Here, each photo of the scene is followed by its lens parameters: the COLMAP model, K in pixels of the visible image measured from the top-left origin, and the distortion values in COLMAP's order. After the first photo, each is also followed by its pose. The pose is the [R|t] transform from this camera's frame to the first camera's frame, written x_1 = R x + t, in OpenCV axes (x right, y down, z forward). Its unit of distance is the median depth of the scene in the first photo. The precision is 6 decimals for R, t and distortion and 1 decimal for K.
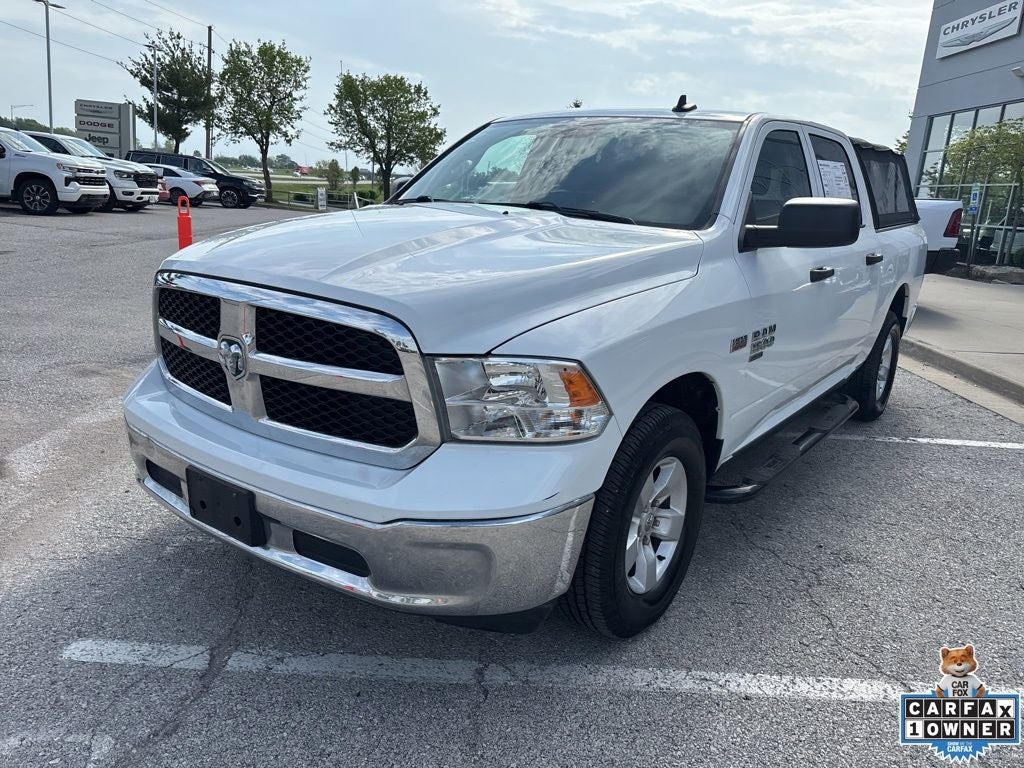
lens RADIAL K [[776.1, 0, 508.2], [0, 776.1, 380.3], [0, 0, 1]] dist [0.046706, -0.054397]
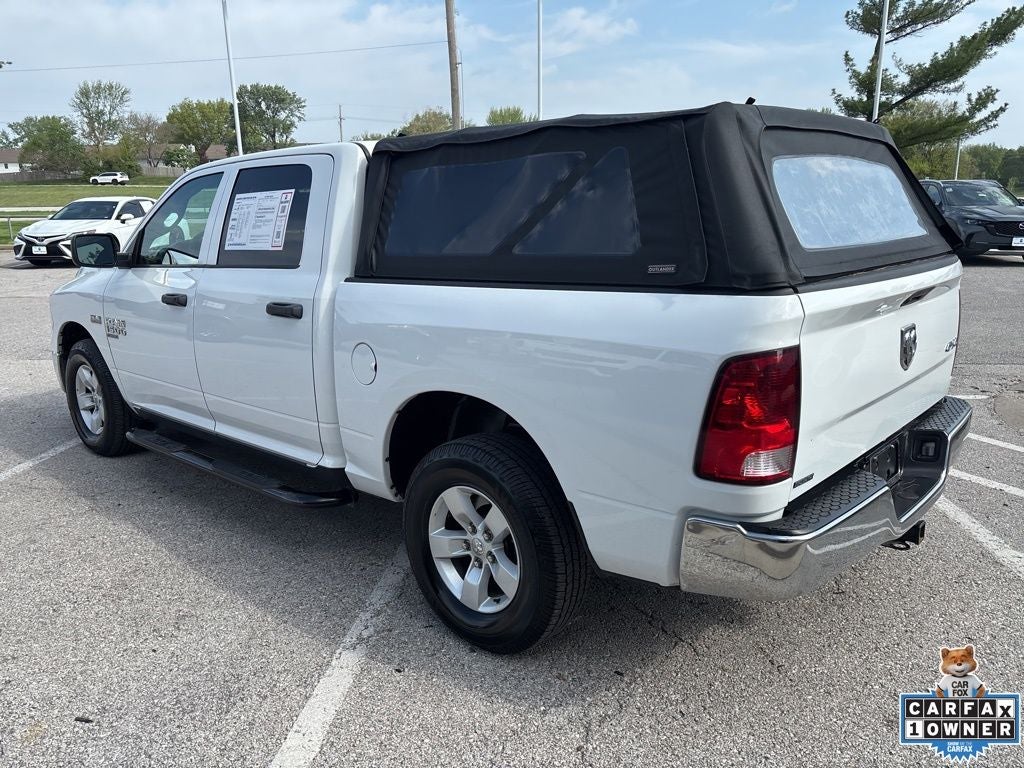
lens RADIAL K [[776.1, 0, 503.8], [0, 776.1, 377.8], [0, 0, 1]] dist [0.046706, -0.054397]
pose [[-0.109789, 0.162483, -0.980584, 1.011891], [-0.229698, 0.955696, 0.184077, -0.236899], [0.967050, 0.245447, -0.067603, 1.075362]]
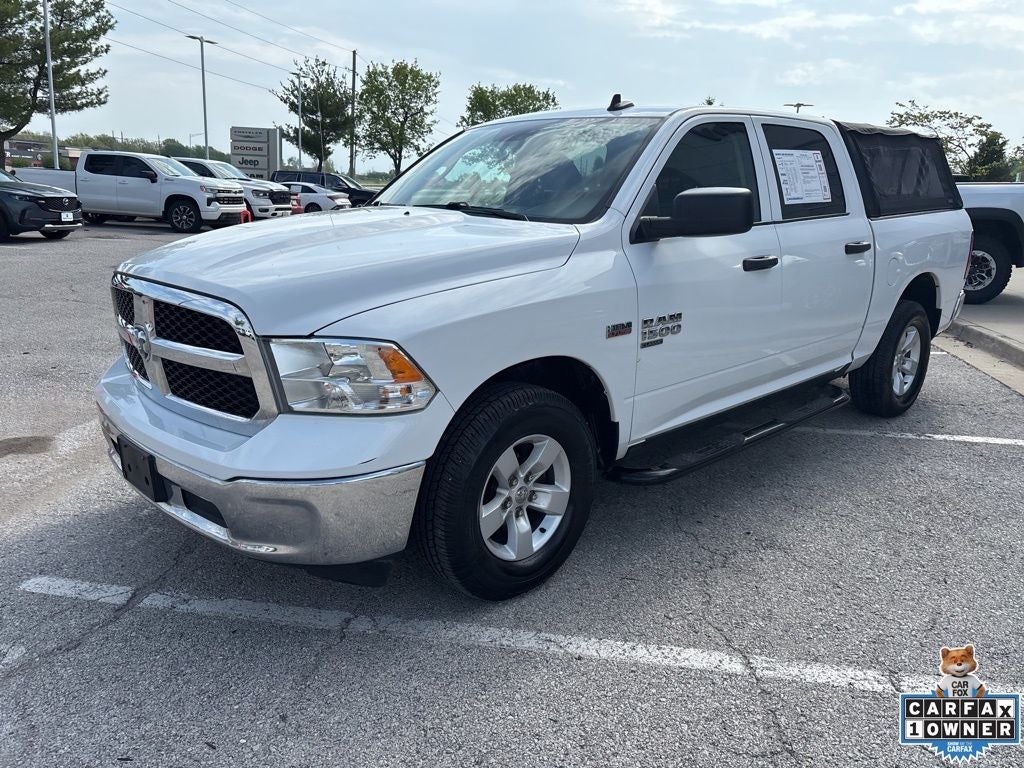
lens RADIAL K [[776.1, 0, 508.3], [0, 776.1, 380.7], [0, 0, 1]] dist [0.046706, -0.054397]
pose [[0.983476, 0.001831, -0.181028, 0.181787], [-0.002780, 0.999984, -0.004990, 0.014532], [0.181016, 0.005410, 0.983465, -0.031309]]
